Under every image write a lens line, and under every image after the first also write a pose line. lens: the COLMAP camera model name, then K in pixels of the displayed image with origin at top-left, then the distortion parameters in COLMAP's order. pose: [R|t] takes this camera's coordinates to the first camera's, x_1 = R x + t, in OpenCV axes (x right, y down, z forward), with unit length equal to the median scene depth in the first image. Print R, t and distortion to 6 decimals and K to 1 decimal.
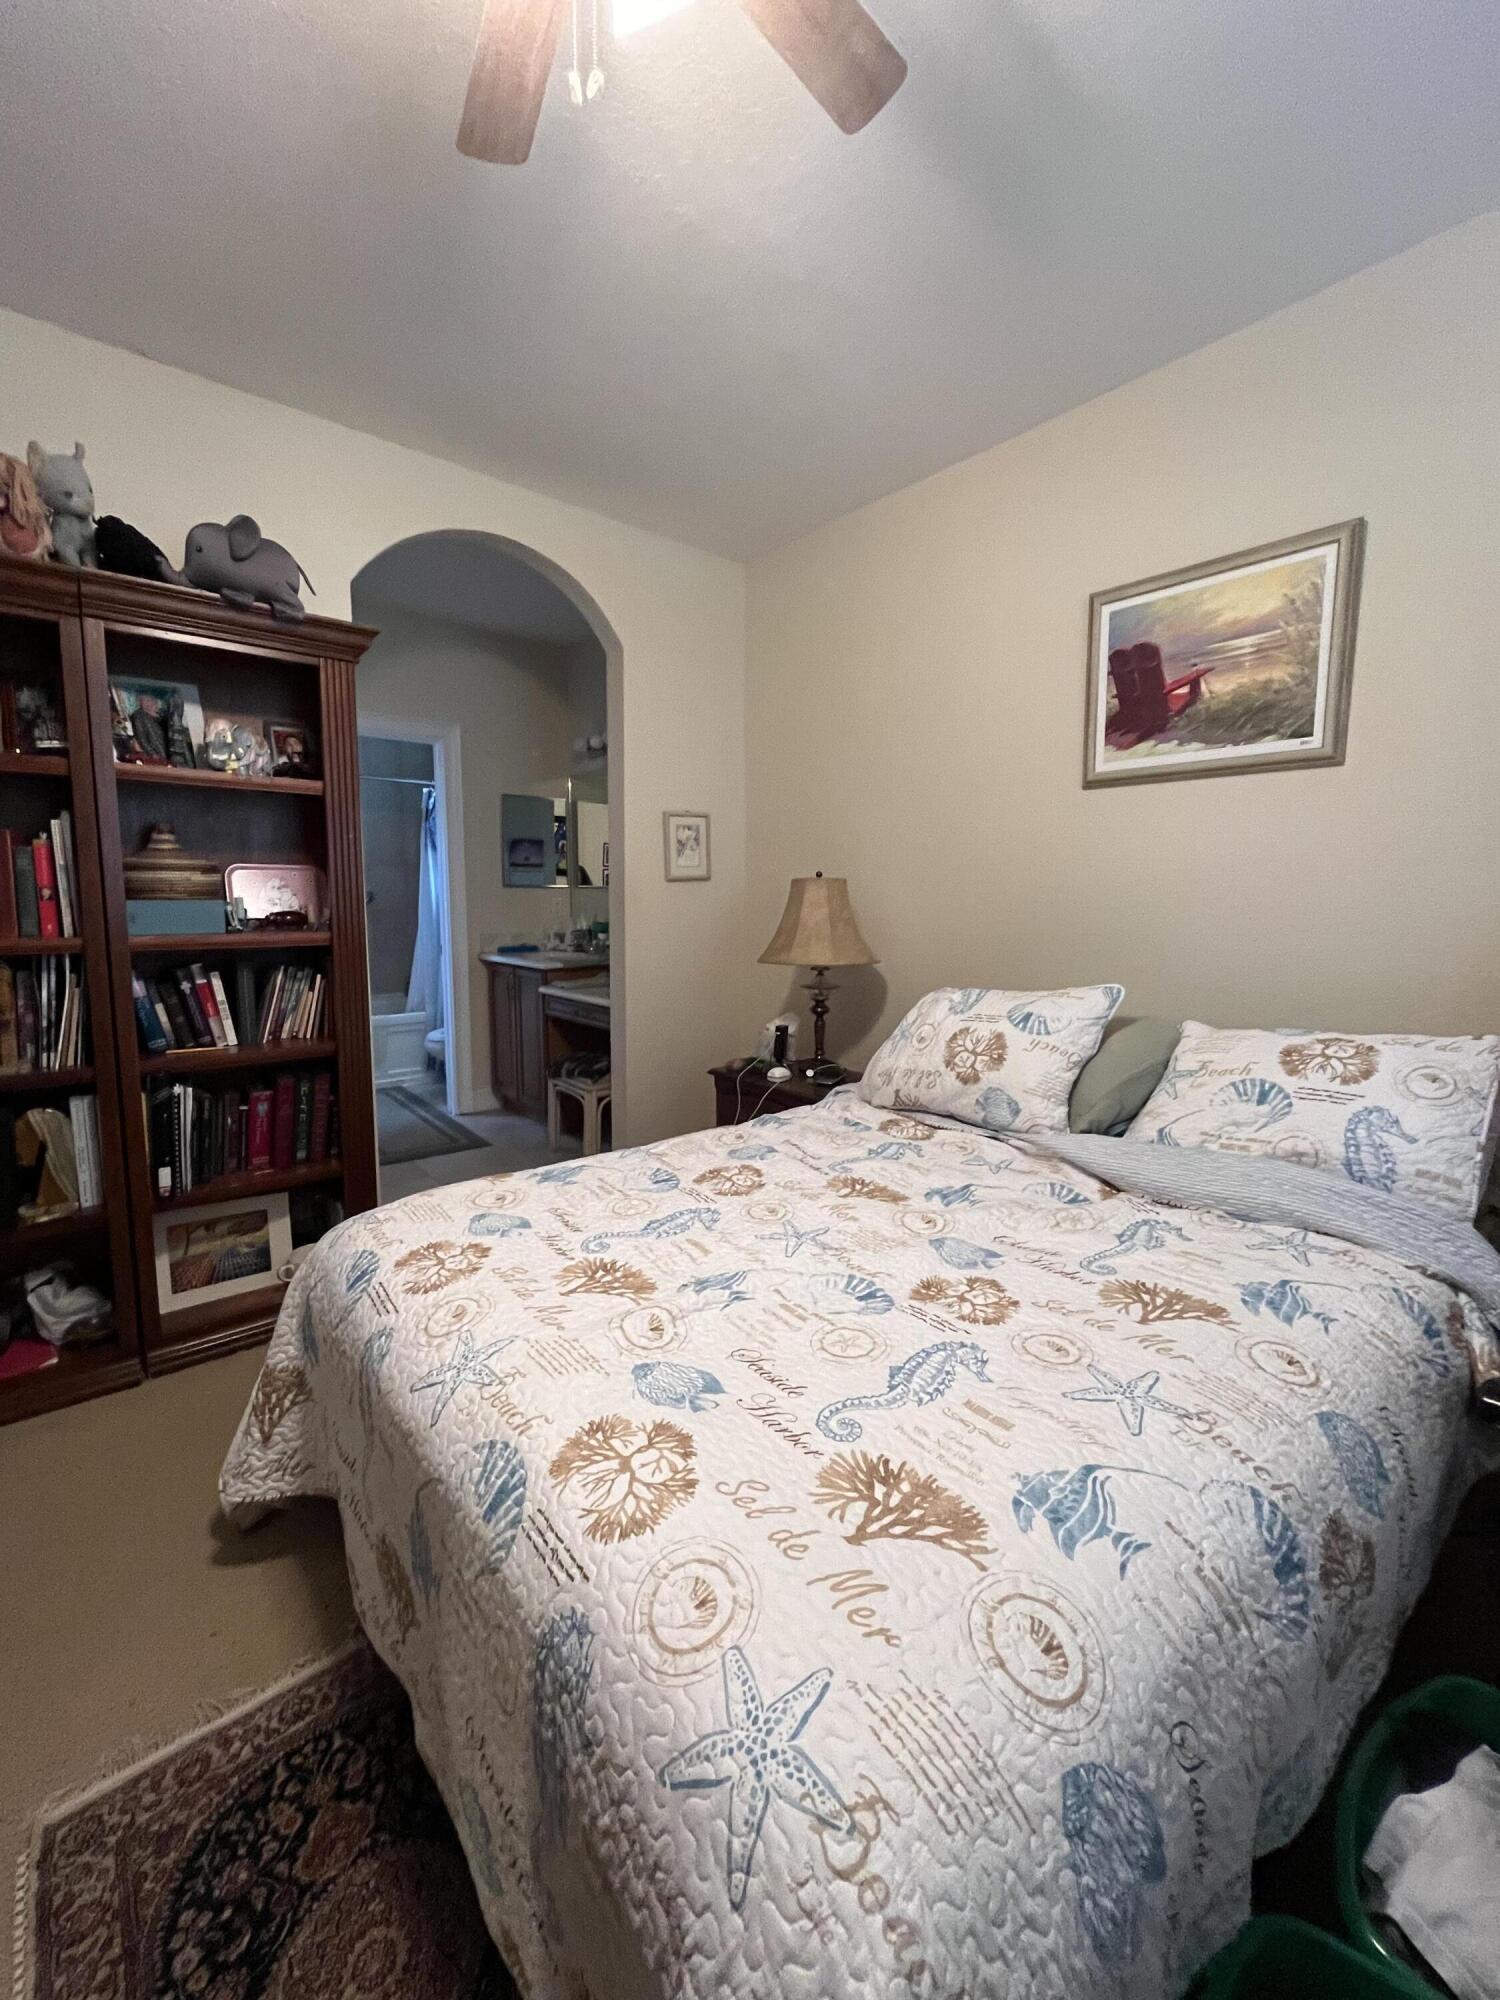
lens RADIAL K [[806.8, 0, 749.3], [0, 806.8, 996.1], [0, 0, 1]] dist [-0.001596, -0.000463]
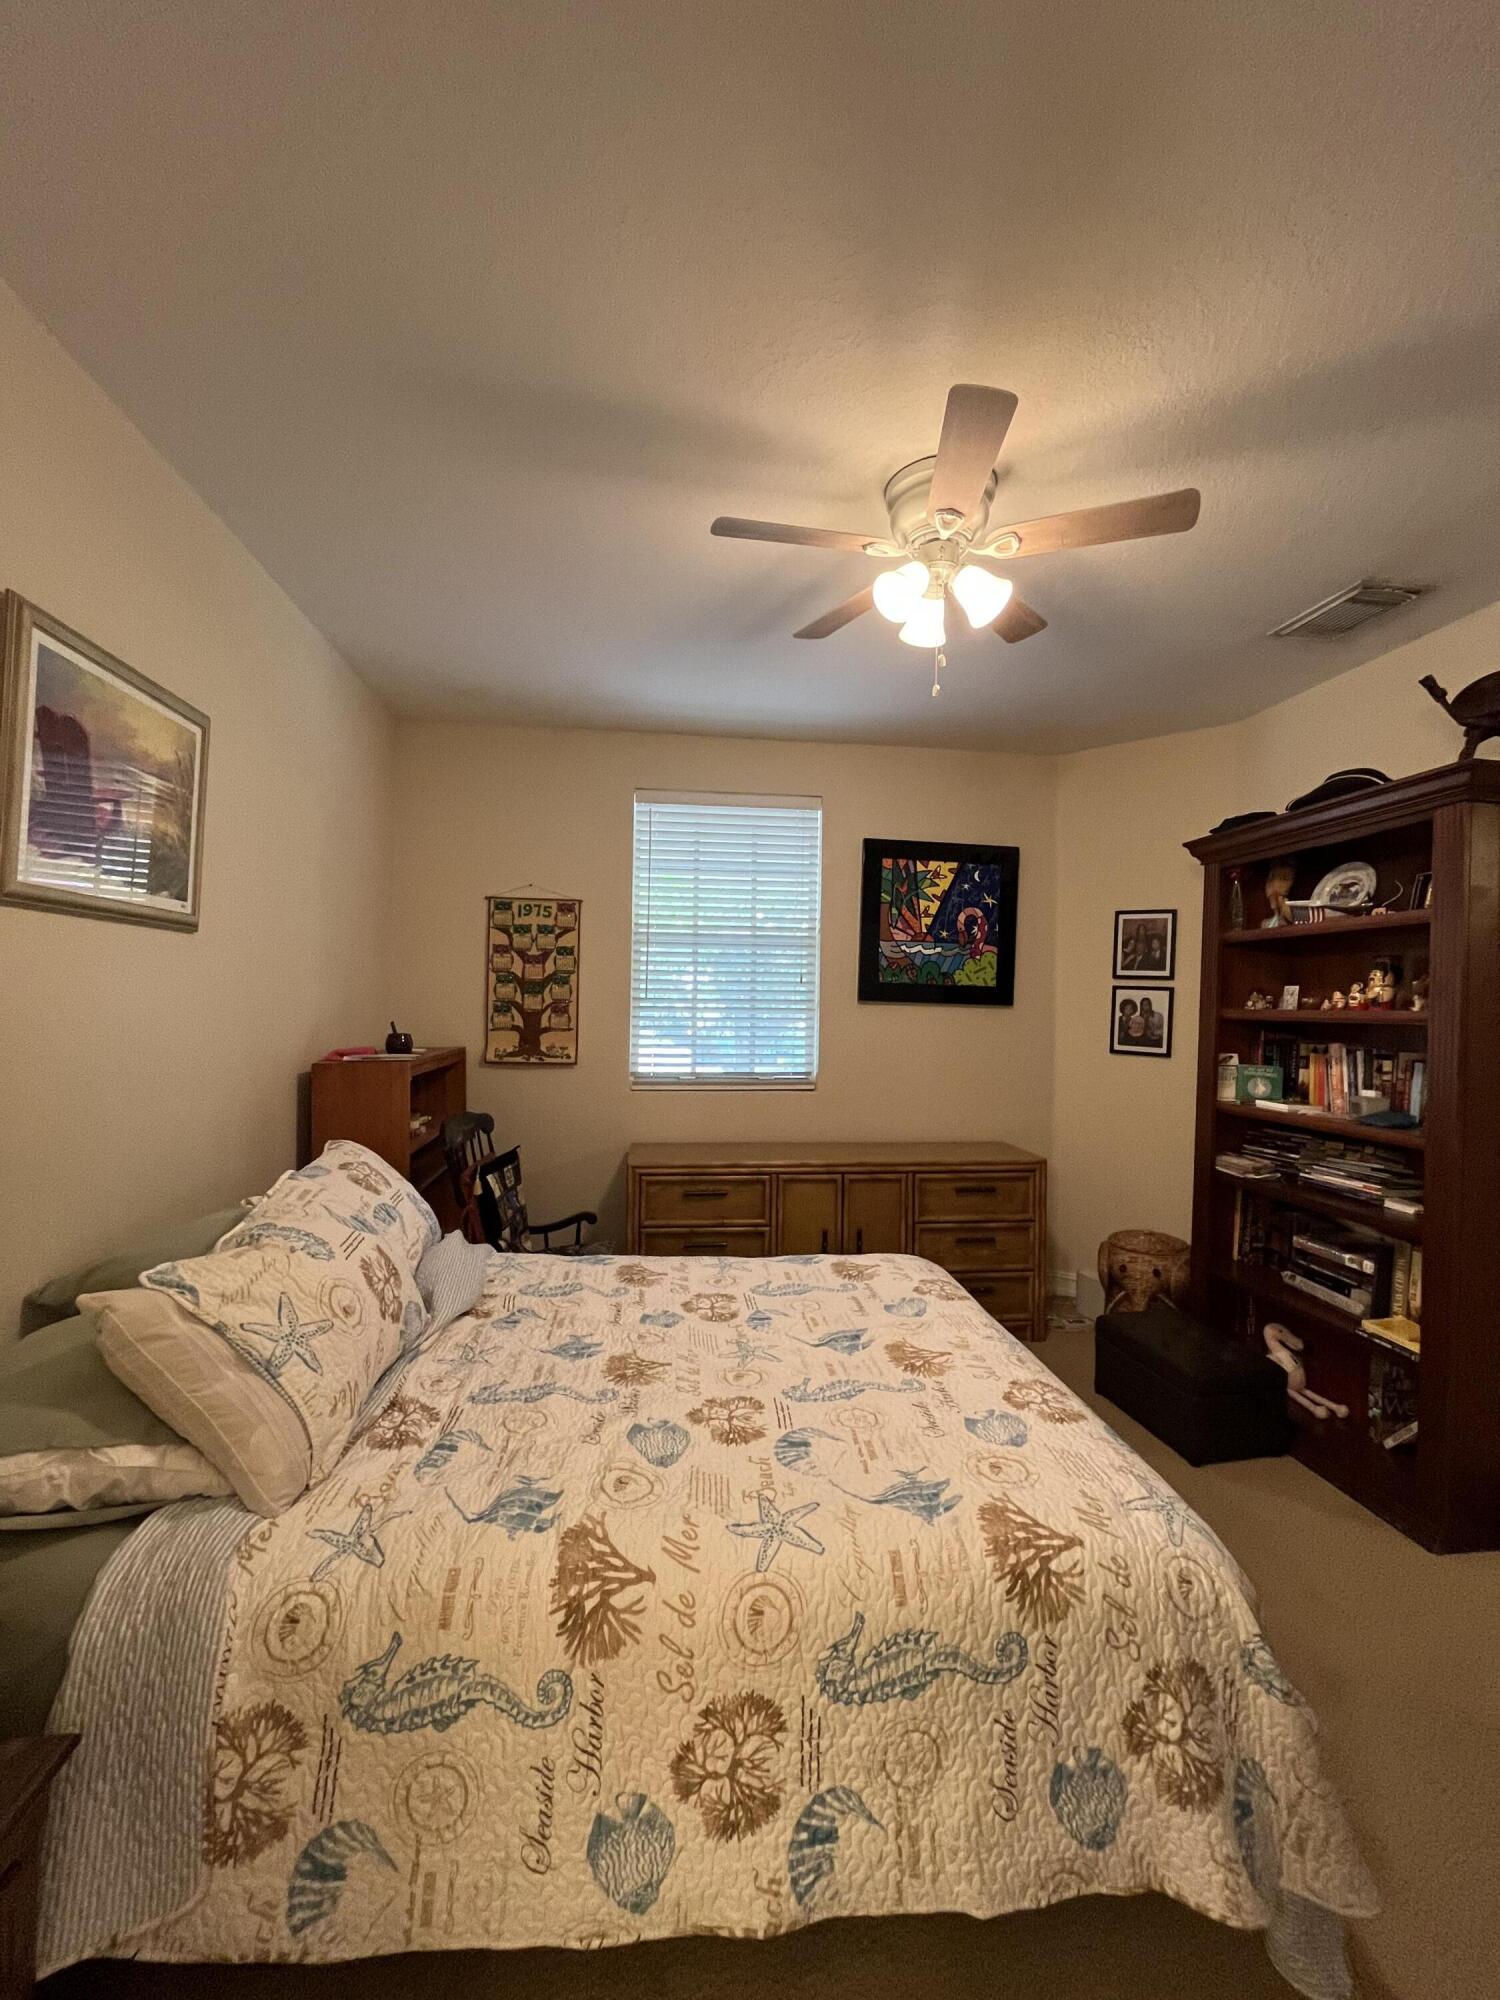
lens RADIAL K [[806.8, 0, 749.3], [0, 806.8, 996.1], [0, 0, 1]] dist [-0.001596, -0.000463]
pose [[-0.834423, -0.014750, 0.550928, -0.460720], [0.047987, 0.993901, 0.099290, -0.275992], [-0.549032, 0.109287, -0.828625, 1.492363]]
